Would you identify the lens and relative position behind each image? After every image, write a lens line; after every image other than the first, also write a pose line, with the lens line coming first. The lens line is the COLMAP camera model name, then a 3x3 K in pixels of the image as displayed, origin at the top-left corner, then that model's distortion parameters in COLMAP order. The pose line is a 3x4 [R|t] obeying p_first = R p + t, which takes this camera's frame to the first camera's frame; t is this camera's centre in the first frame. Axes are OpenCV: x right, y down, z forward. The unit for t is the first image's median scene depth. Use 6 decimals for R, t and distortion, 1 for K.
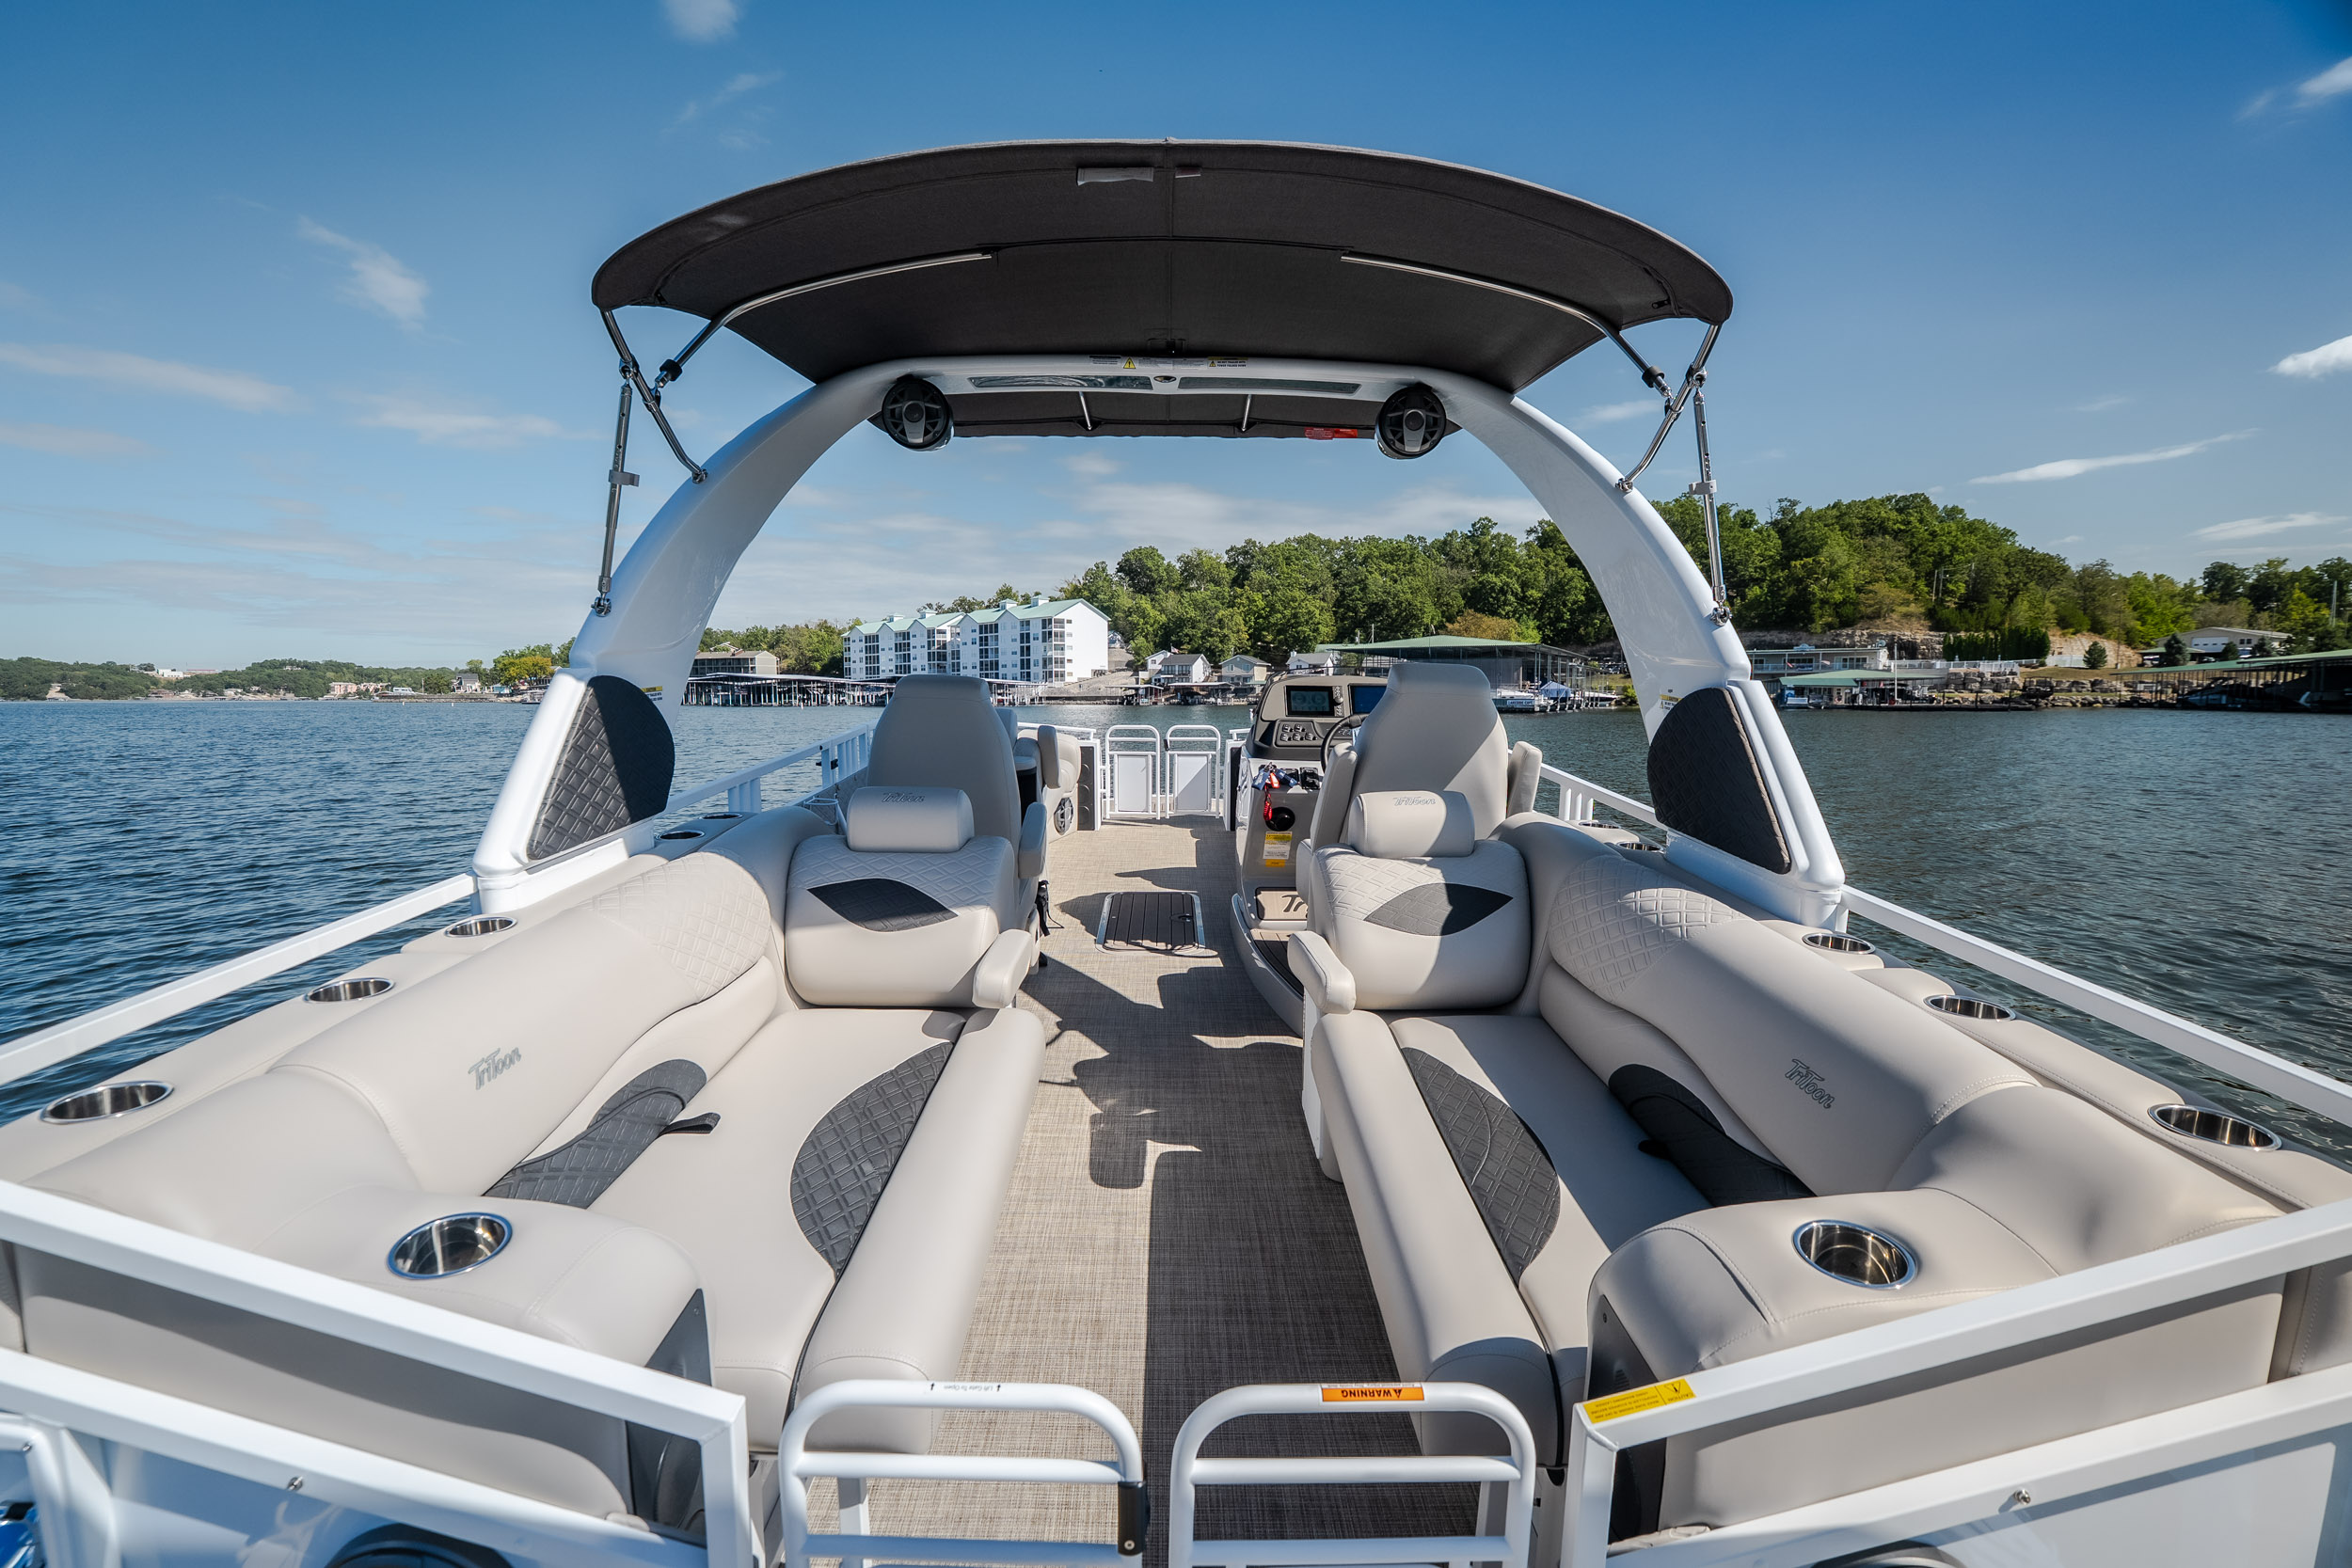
lens RADIAL K [[1053.8, 0, 1176.5], [0, 1053.8, 780.1], [0, 0, 1]] dist [-0.006337, 0.002219]
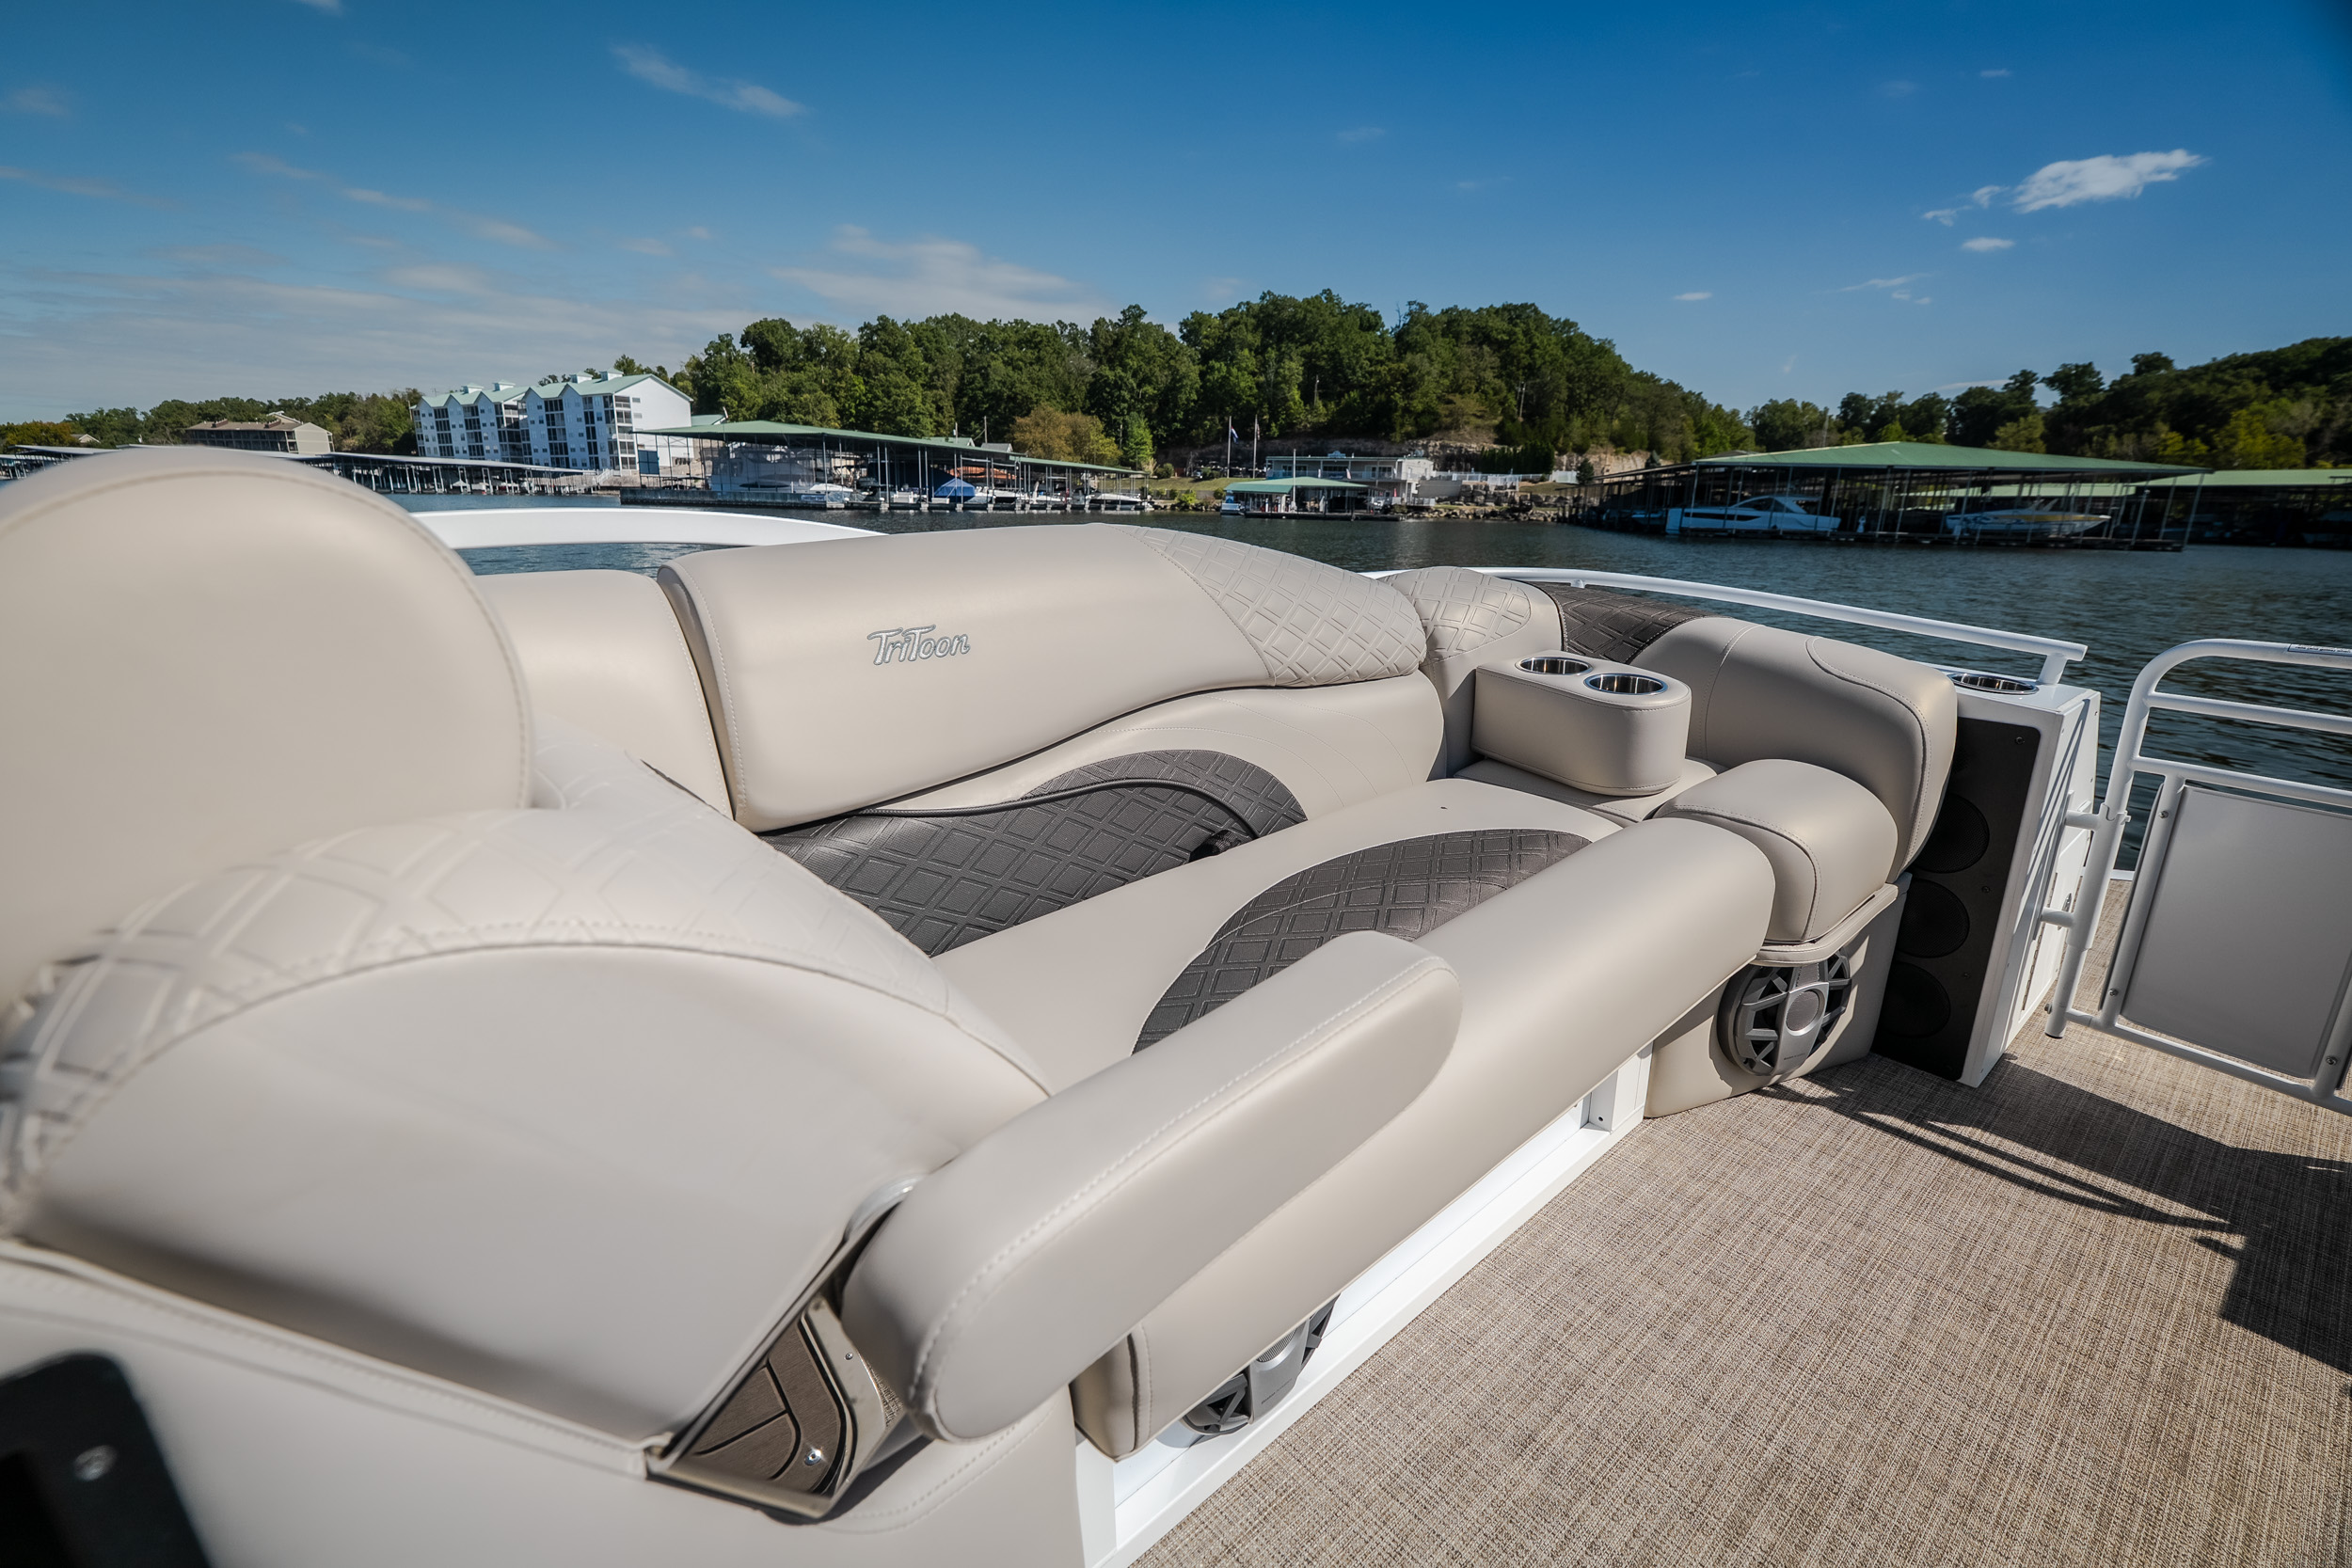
lens RADIAL K [[1053.8, 0, 1169.0], [0, 1053.8, 780.7], [0, 0, 1]] dist [-0.006337, 0.002219]
pose [[0.984262, -0.019295, 0.175658, 0.179799], [-0.012867, 0.983557, 0.180139, 0.000095], [-0.176246, -0.179564, 0.967830, 0.002535]]
